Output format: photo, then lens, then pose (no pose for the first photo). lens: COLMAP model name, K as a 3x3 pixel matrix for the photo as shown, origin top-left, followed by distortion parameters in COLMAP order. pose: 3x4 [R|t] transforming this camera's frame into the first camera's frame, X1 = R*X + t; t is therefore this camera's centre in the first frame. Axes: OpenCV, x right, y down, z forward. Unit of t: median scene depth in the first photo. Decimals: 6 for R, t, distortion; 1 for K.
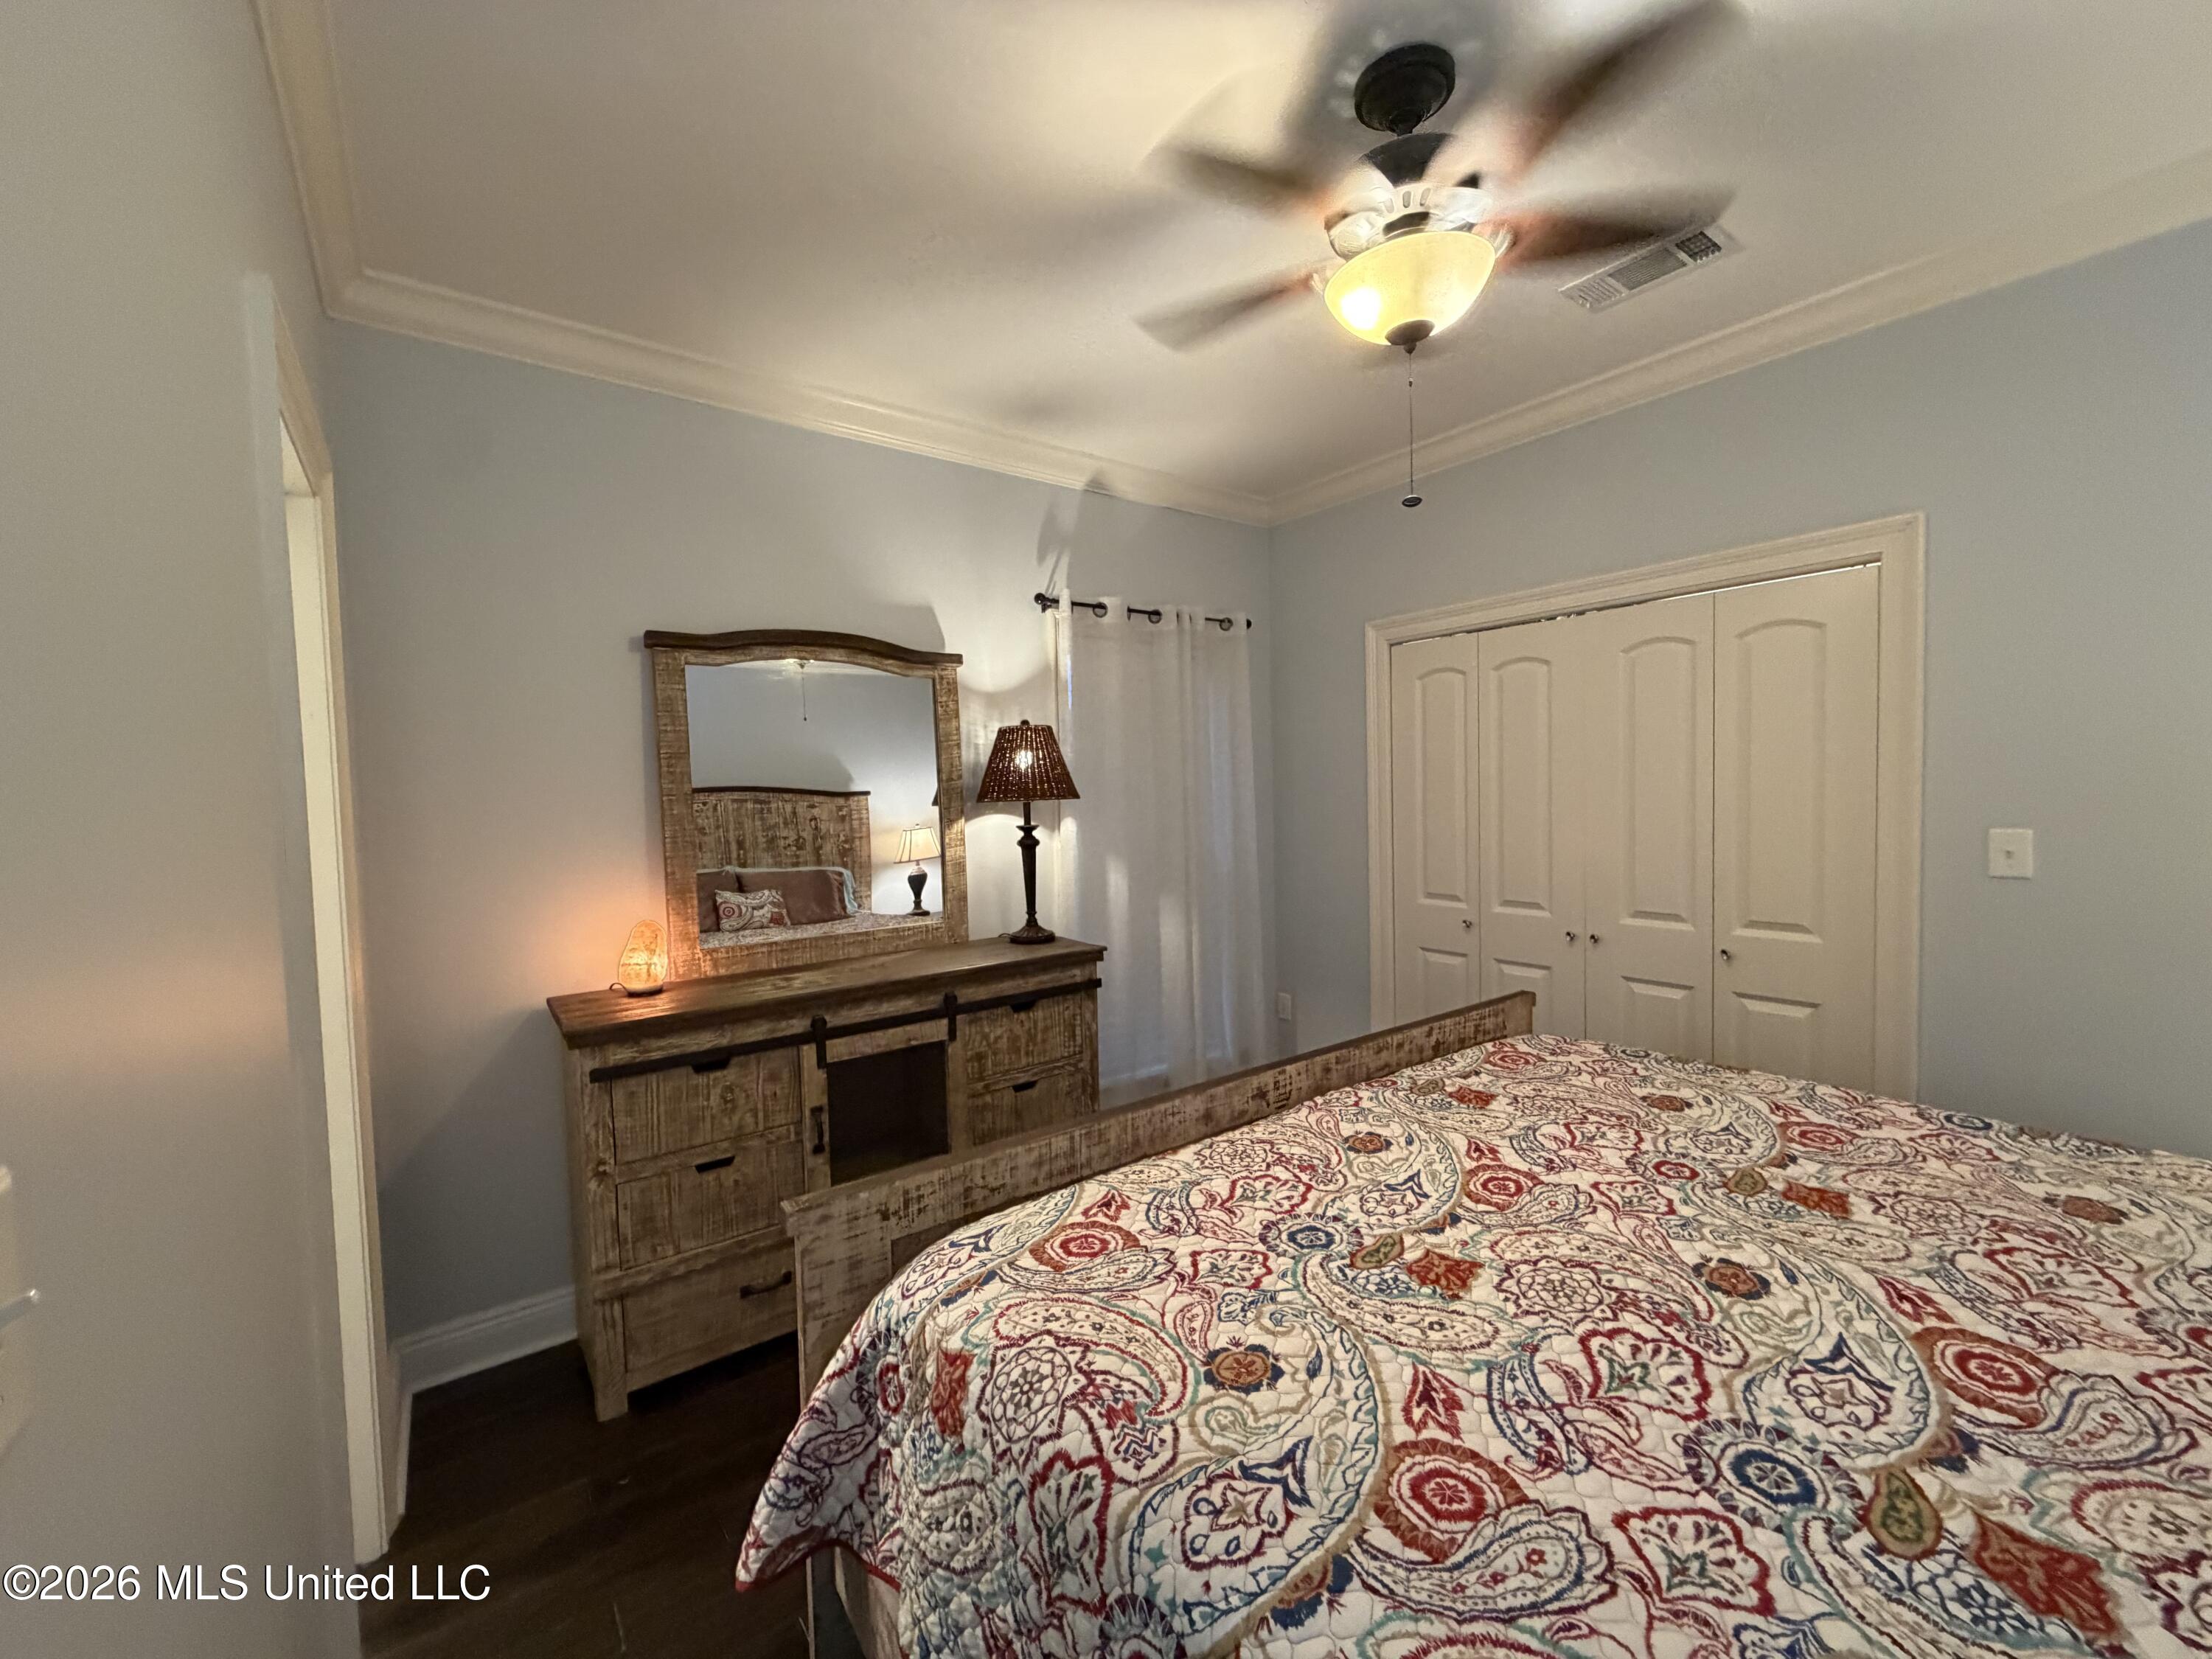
lens RADIAL K [[884.1, 0, 1100.0], [0, 884.1, 829.9], [0, 0, 1]] dist [0.001859, 0.000045]
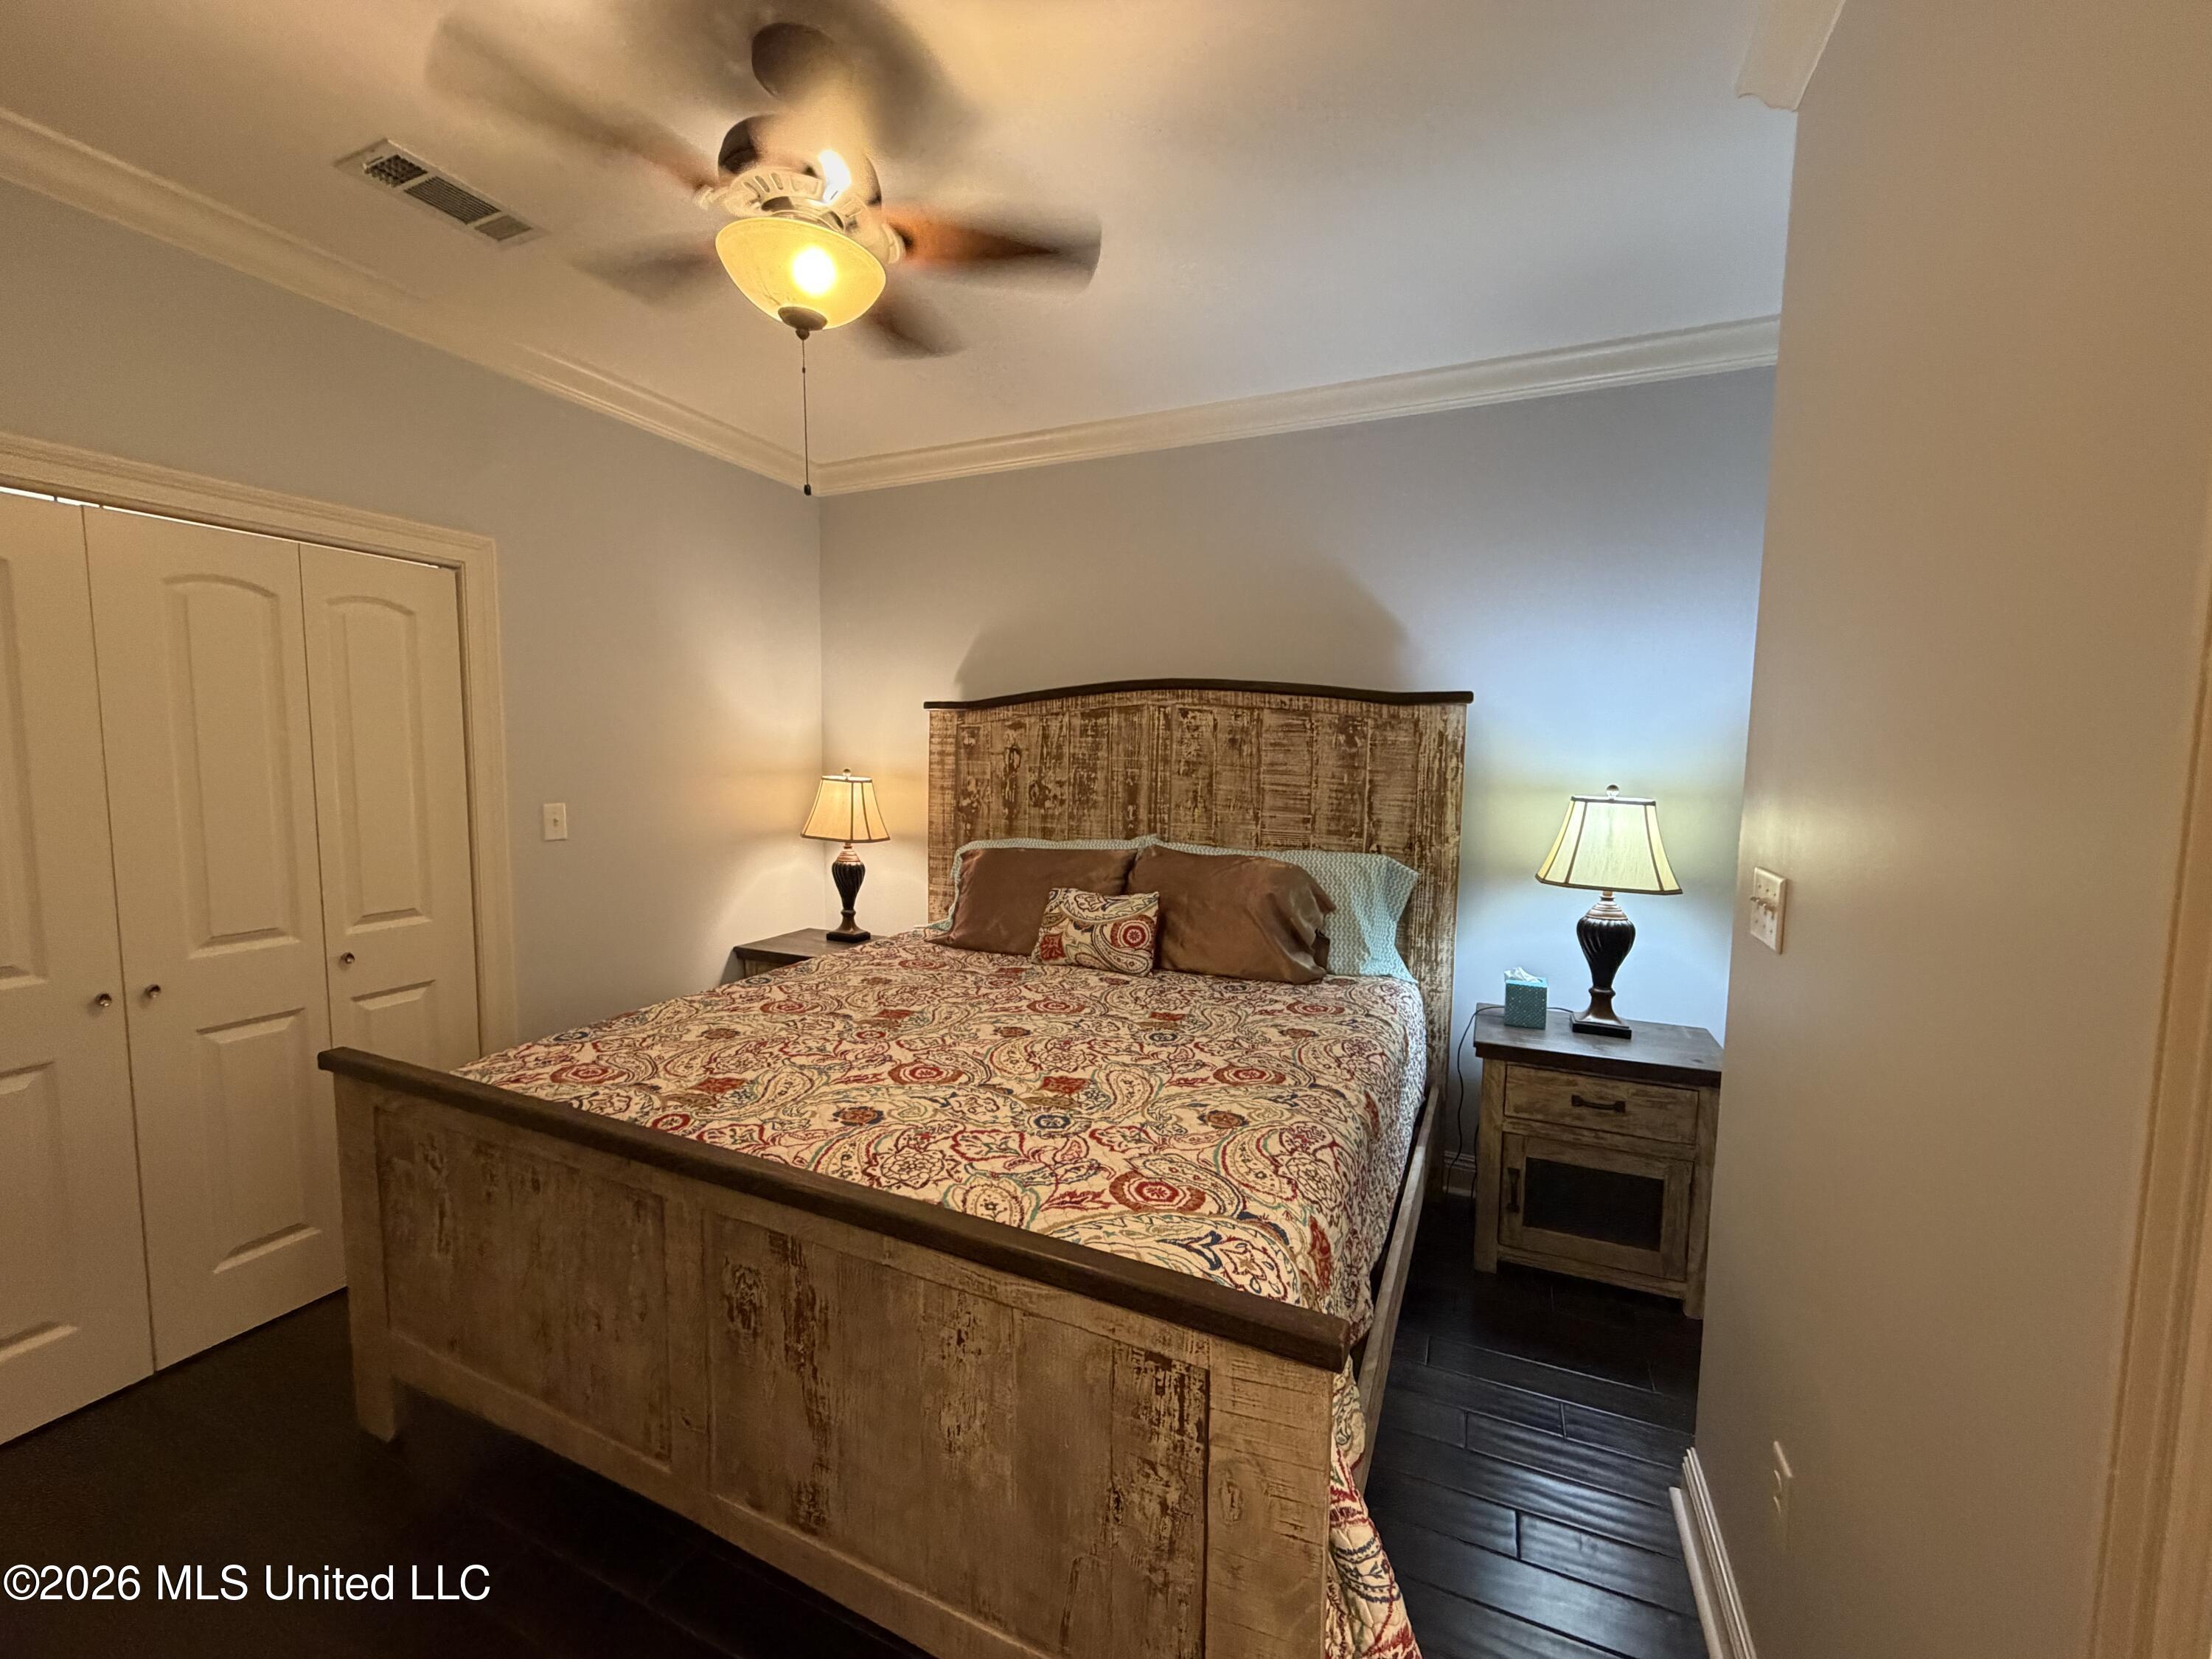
lens RADIAL K [[884.1, 0, 1100.0], [0, 884.1, 829.9], [0, 0, 1]] dist [0.001859, 0.000045]
pose [[-0.489618, -0.054723, 0.870218, -0.729136], [0.040182, 0.995552, 0.085212, -0.057686], [-0.871011, 0.076688, -0.485241, 1.248184]]
